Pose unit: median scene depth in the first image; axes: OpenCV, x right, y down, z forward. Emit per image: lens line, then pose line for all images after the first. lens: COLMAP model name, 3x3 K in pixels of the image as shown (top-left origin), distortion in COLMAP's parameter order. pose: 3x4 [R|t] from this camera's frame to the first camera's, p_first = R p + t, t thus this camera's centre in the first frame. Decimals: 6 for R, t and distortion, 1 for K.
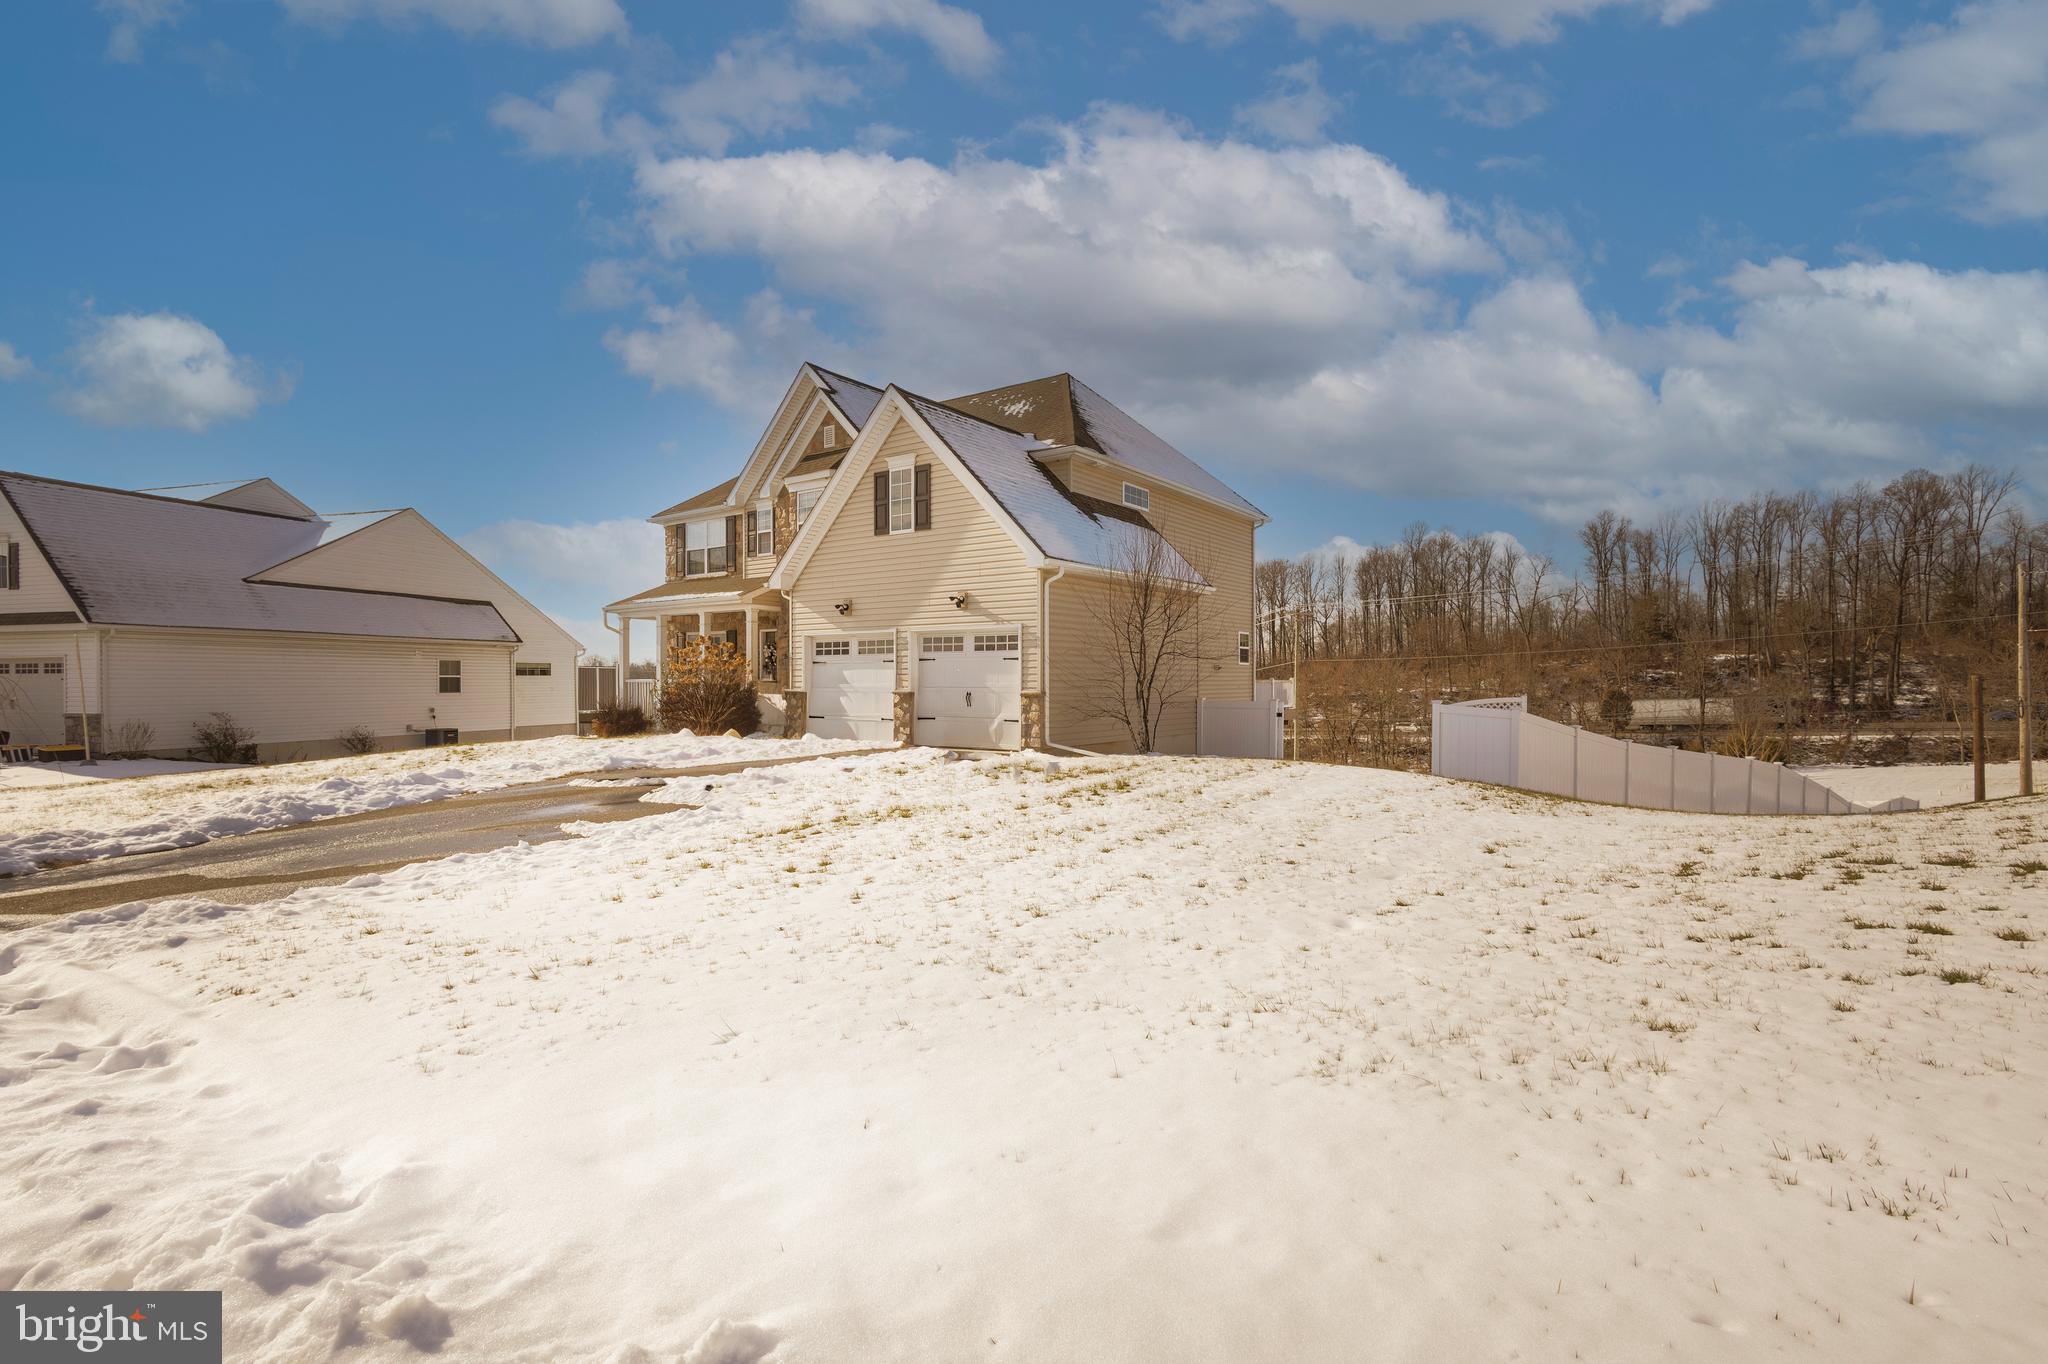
lens RADIAL K [[921.1, 0, 1024.0], [0, 921.1, 682.0], [0, 0, 1]] dist [0.002178, 0.000310]
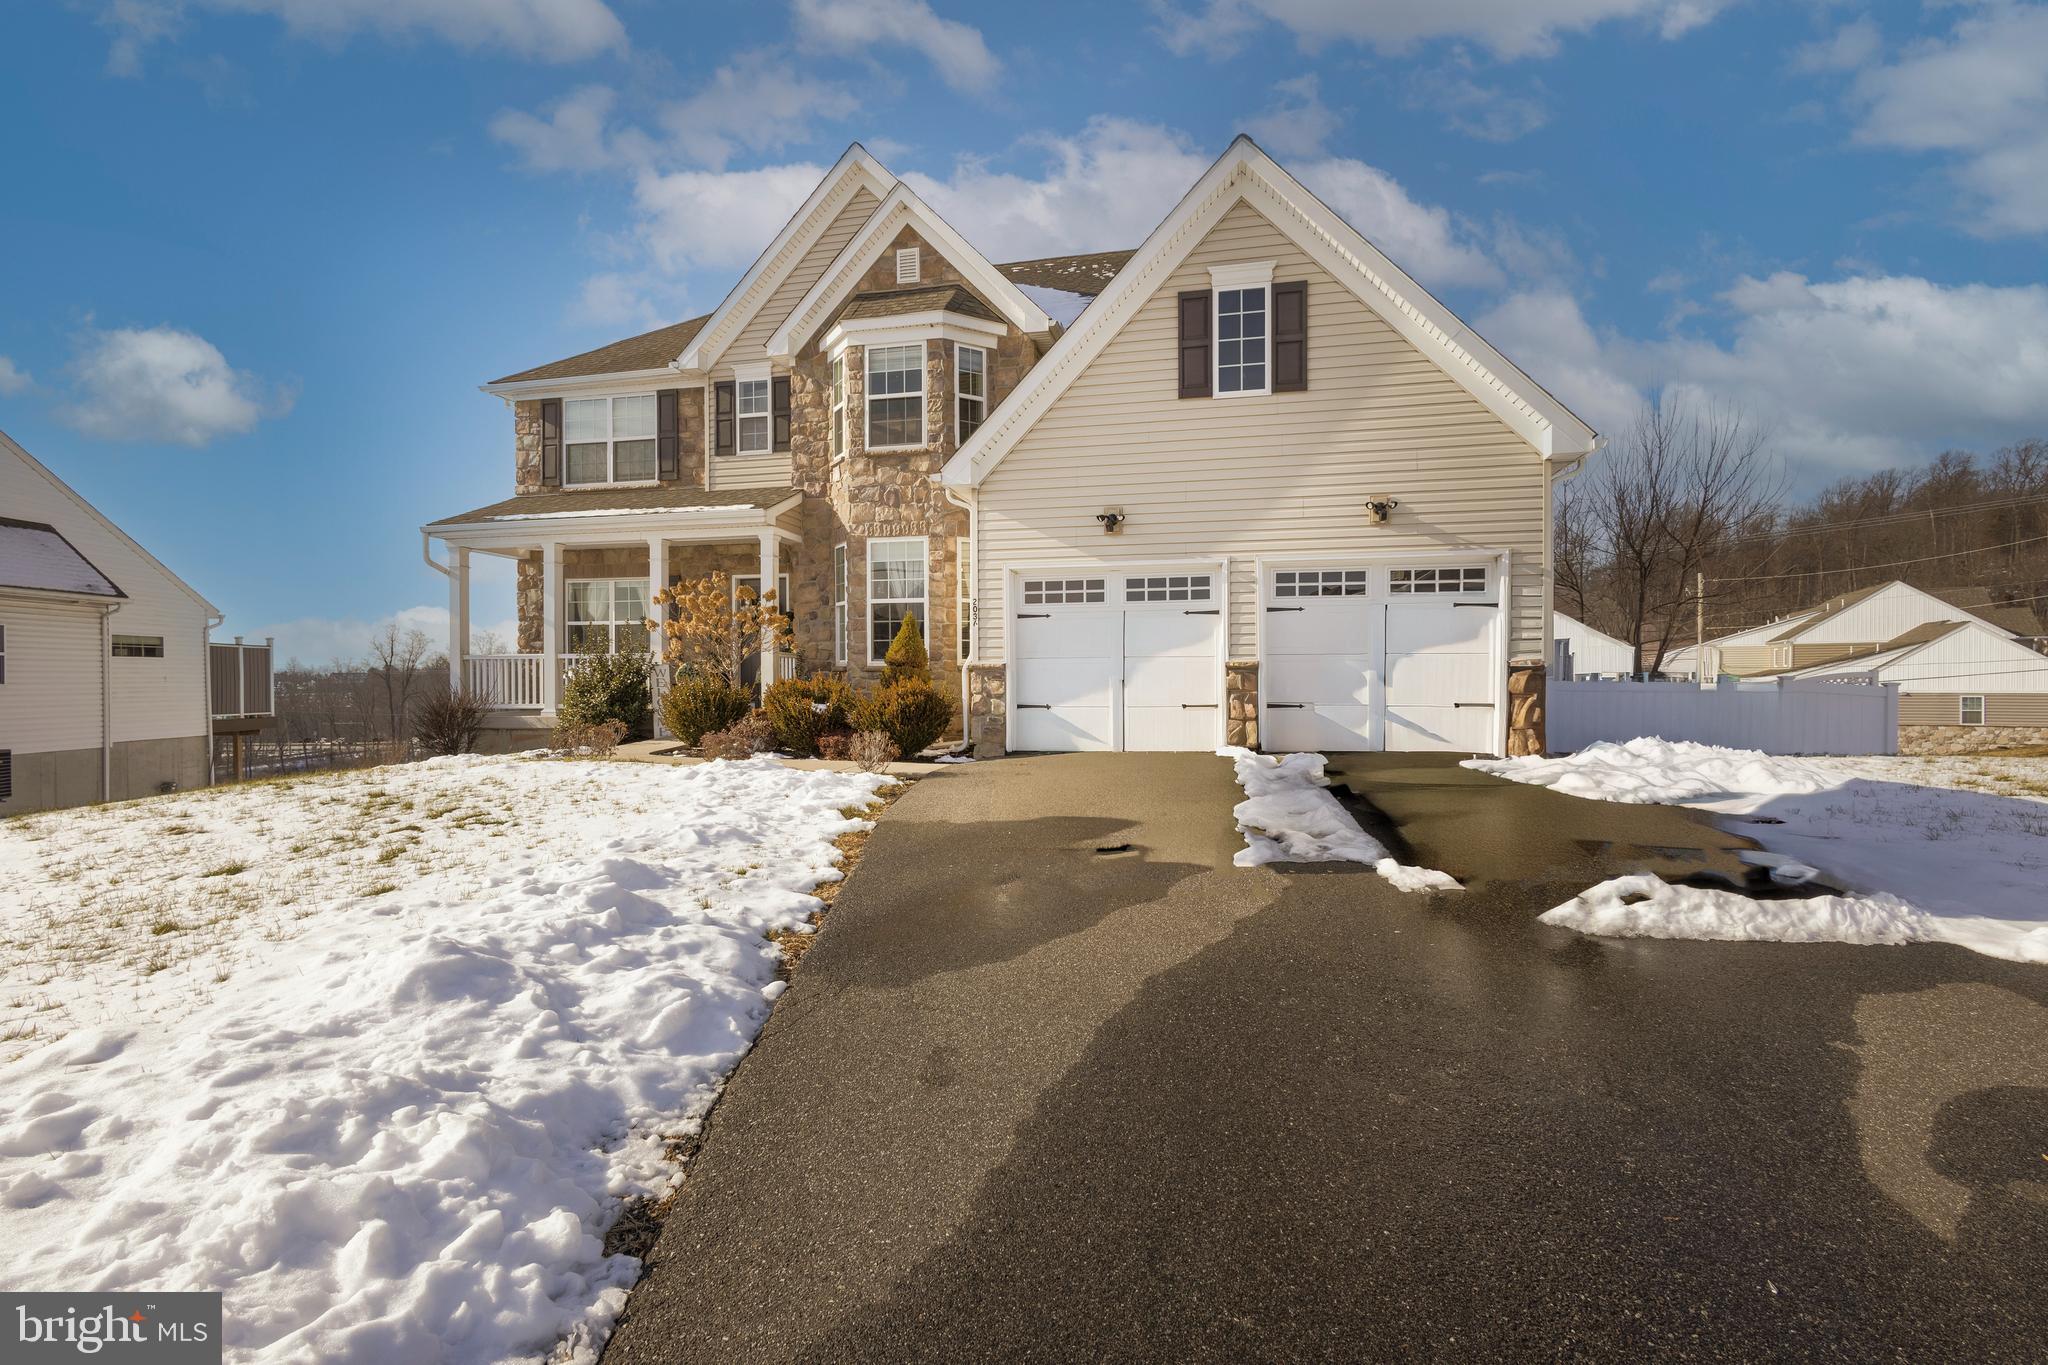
lens RADIAL K [[925.8, 0, 1060.2], [0, 925.8, 691.8], [0, 0, 1]] dist [-0.000935, -0.000062]
pose [[0.923369, -0.003954, 0.383892, -0.351767], [0.000792, 0.999964, 0.008393, 0.017964], [-0.383912, -0.007446, 0.923340, 0.368738]]
